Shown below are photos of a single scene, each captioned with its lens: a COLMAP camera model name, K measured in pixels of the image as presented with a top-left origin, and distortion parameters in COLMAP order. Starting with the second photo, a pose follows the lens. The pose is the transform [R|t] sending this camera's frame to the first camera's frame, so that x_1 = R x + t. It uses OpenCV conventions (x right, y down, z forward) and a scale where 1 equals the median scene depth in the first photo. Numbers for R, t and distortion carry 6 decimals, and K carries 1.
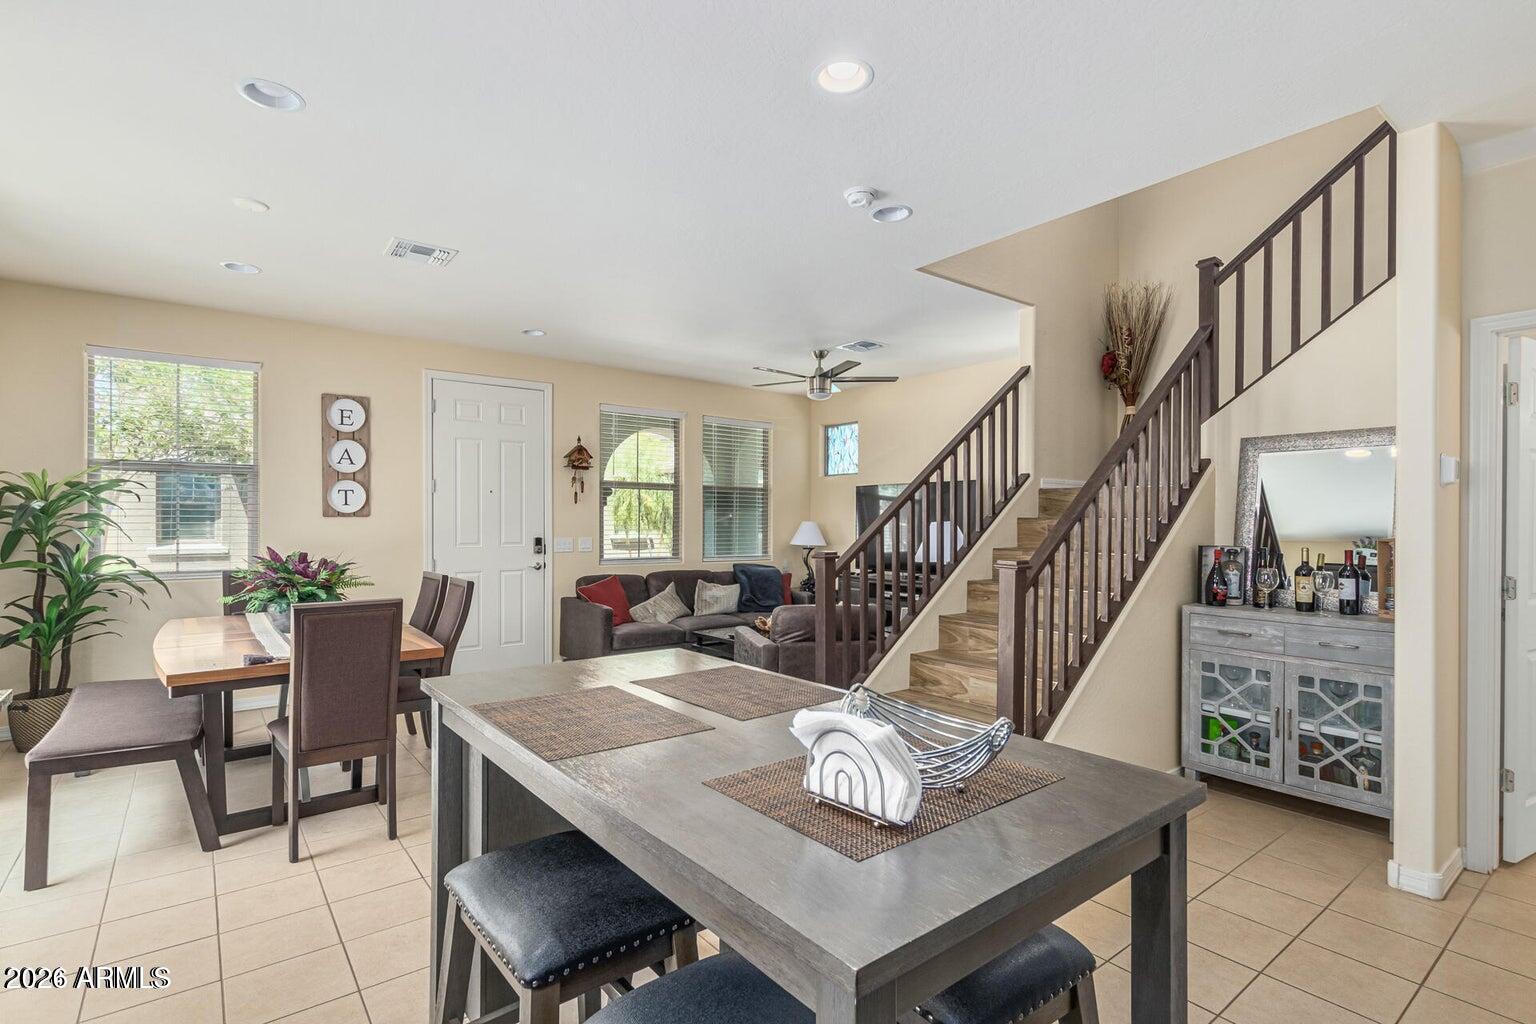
lens RADIAL K [[714.9, 0, 765.5], [0, 714.9, 523.1], [0, 0, 1]] dist [0.001165, 0.000301]
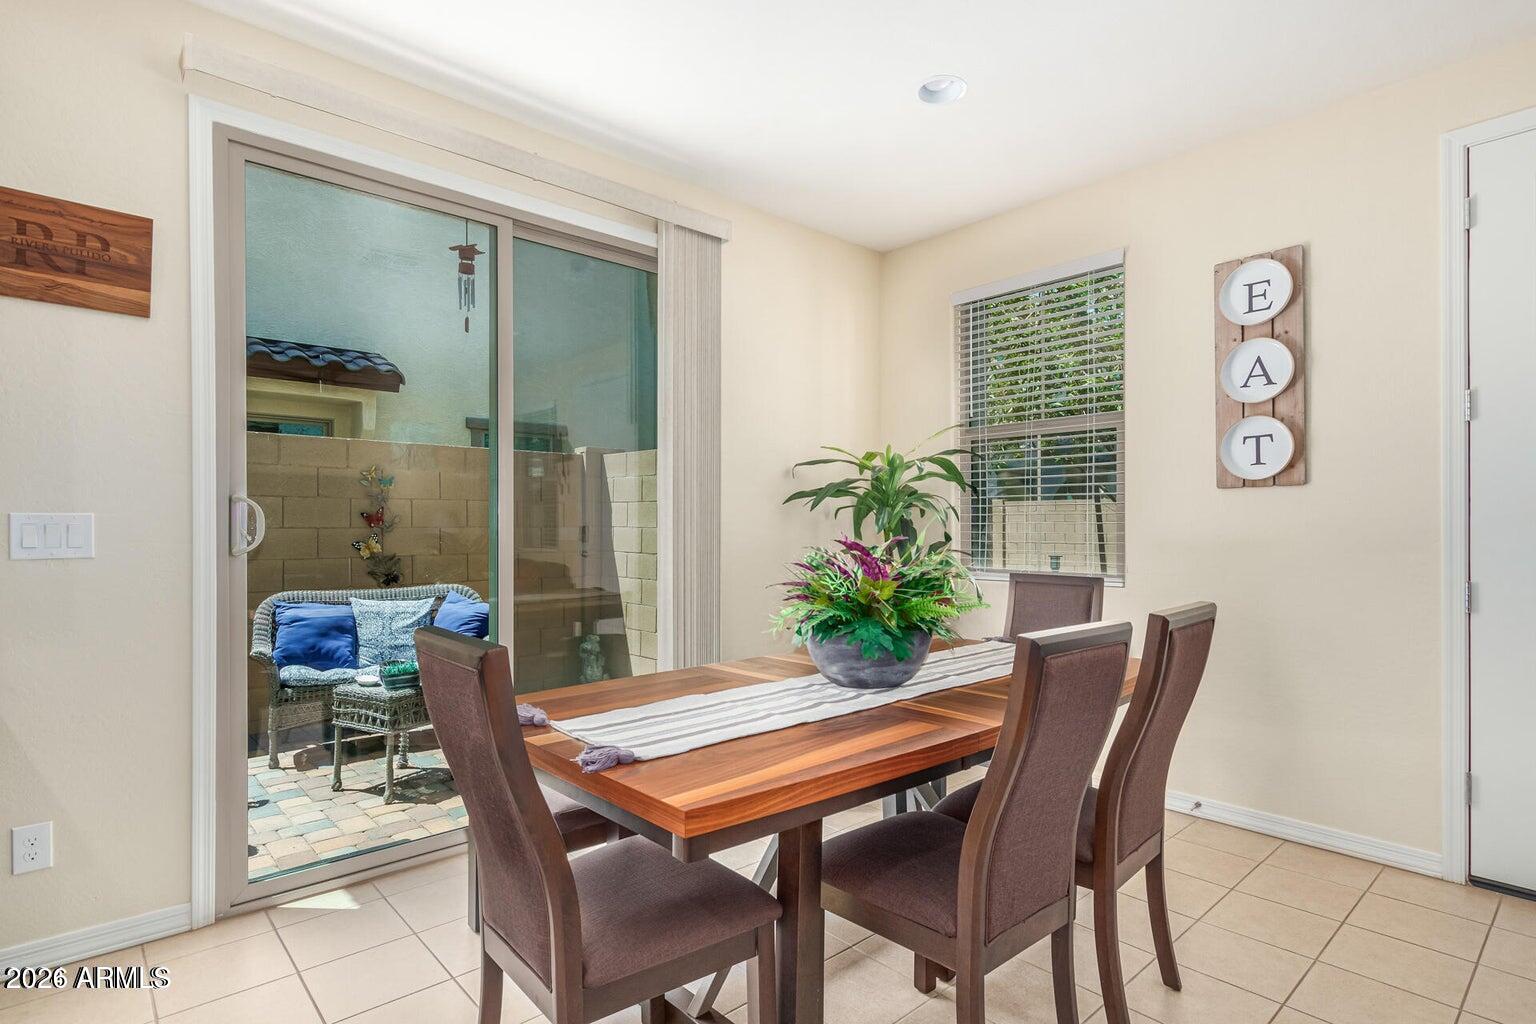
lens RADIAL K [[782.3, 0, 764.8], [0, 782.3, 527.7], [0, 0, 1]] dist [-0.000004, -0.001338]
pose [[0.082995, -0.001210, -0.996549, -0.048488], [0.003359, 0.999994, -0.000934, 0.020070], [0.996544, -0.003270, 0.082999, 0.590882]]
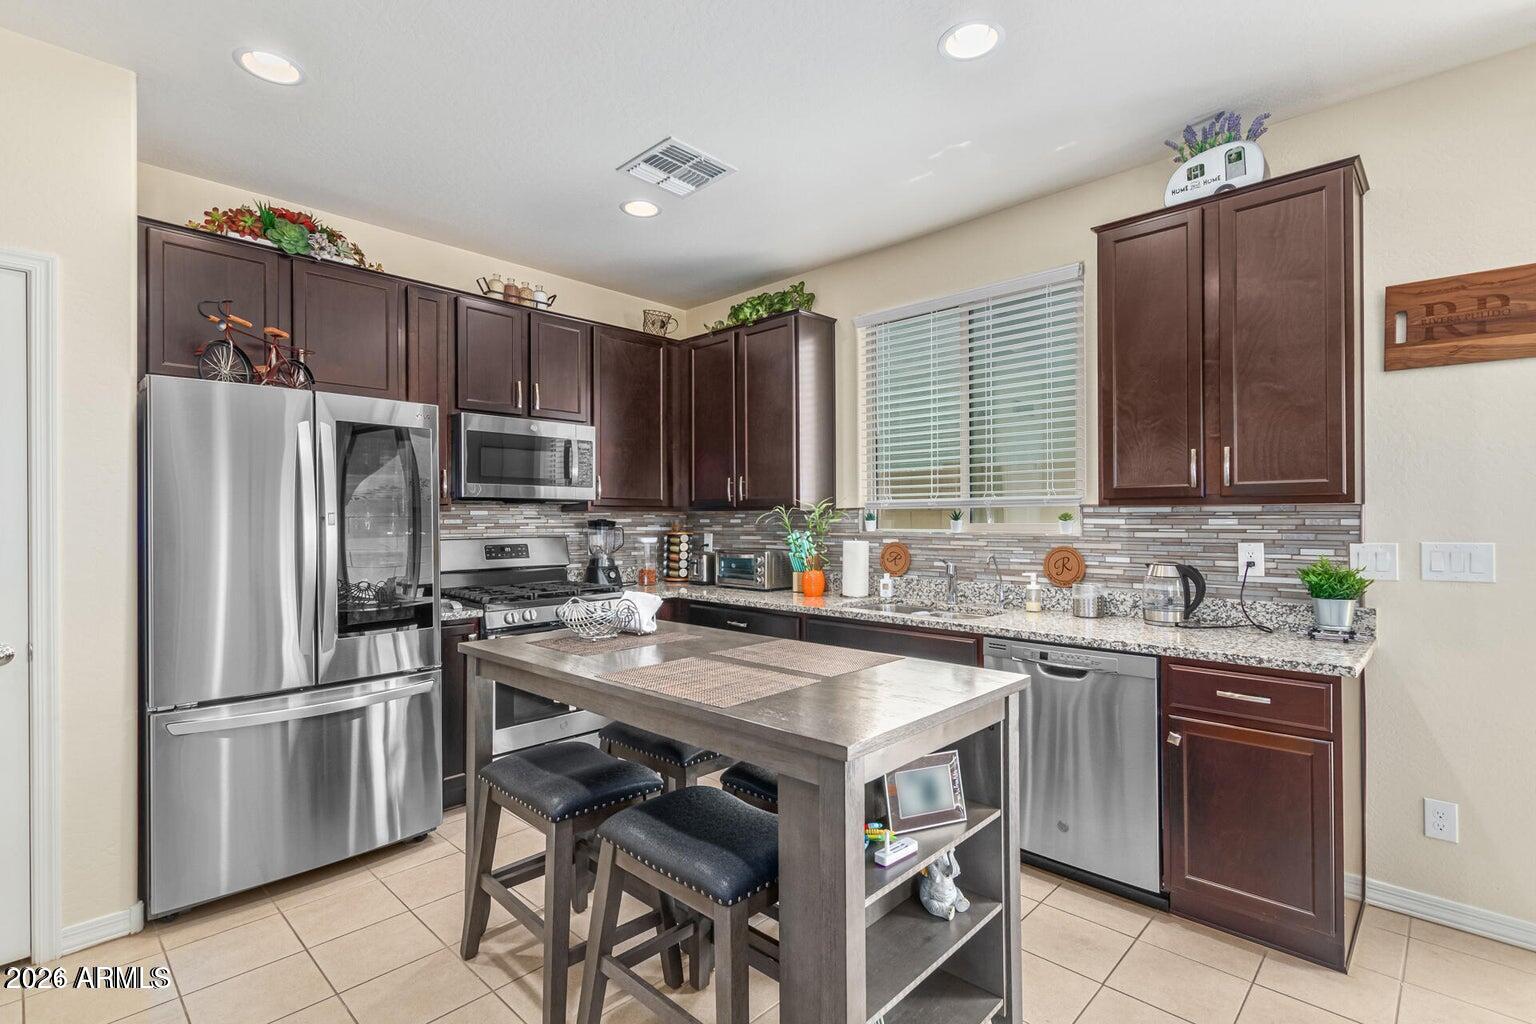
lens RADIAL K [[714.9, 0, 766.5], [0, 714.9, 518.3], [0, 0, 1]] dist [0.001165, 0.000301]
pose [[-0.988462, 0.001132, -0.151462, -0.000484], [0.001744, 0.999991, -0.003913, -0.002510], [0.151456, -0.004132, -0.988455, 0.624656]]
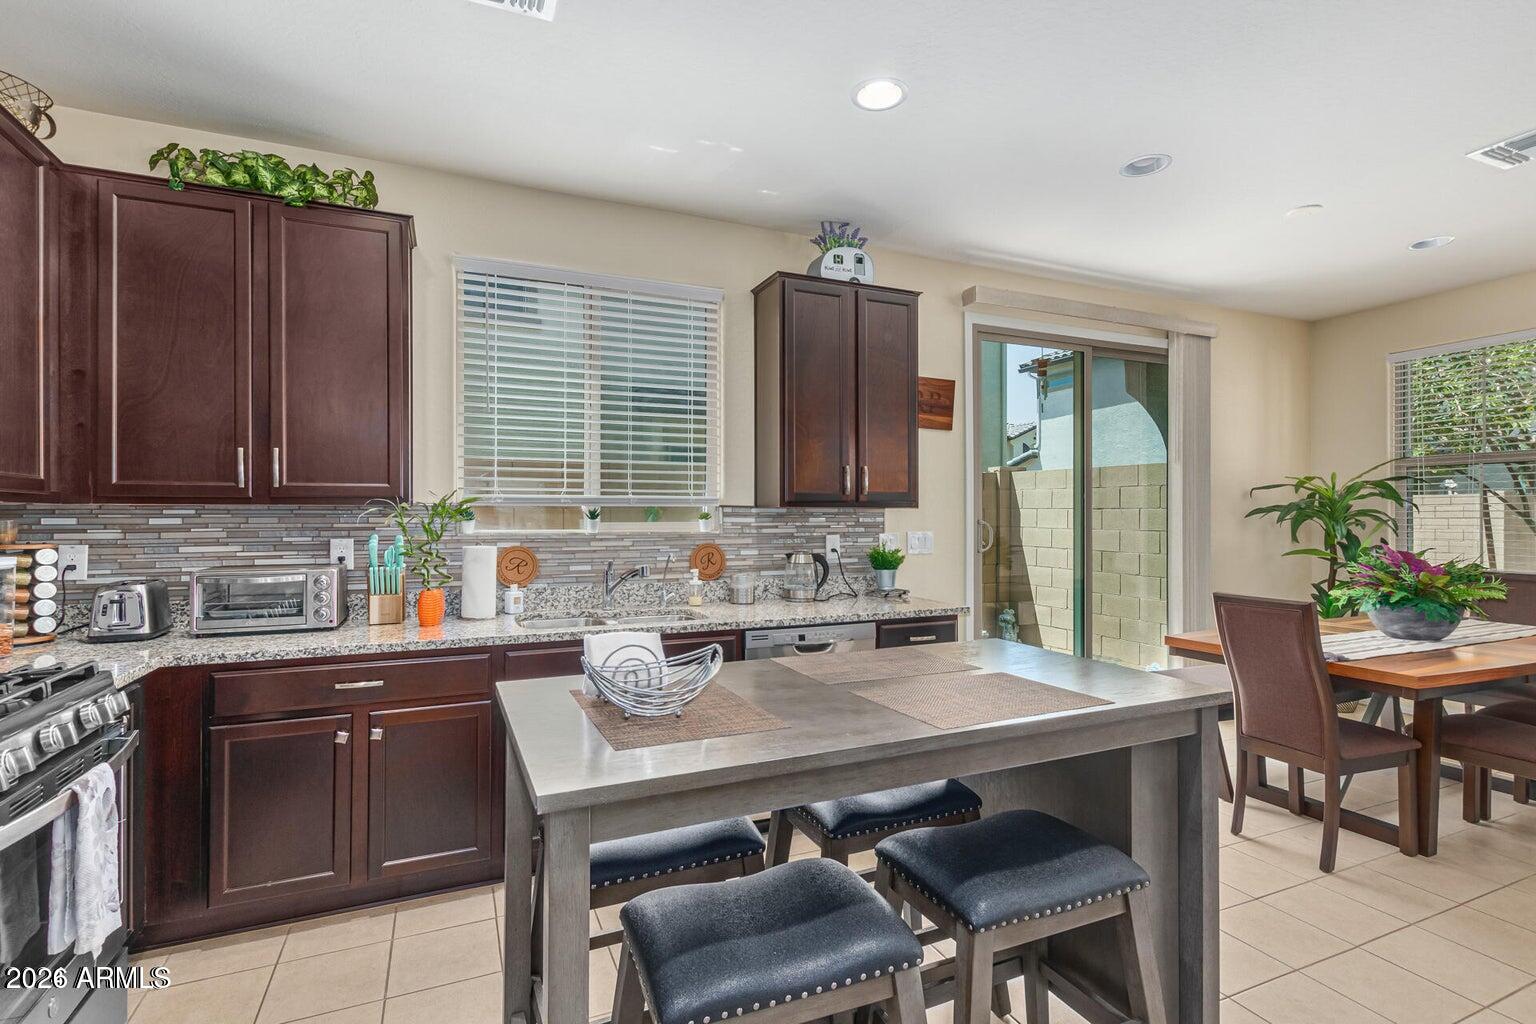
lens RADIAL K [[714.9, 0, 765.4], [0, 714.9, 512.1], [0, 0, 1]] dist [0.001165, 0.000301]
pose [[-0.243016, -0.009404, -0.969977, 0.277870], [0.004347, 0.999932, -0.010784, -0.001791], [0.970013, -0.006837, -0.242958, 0.288377]]
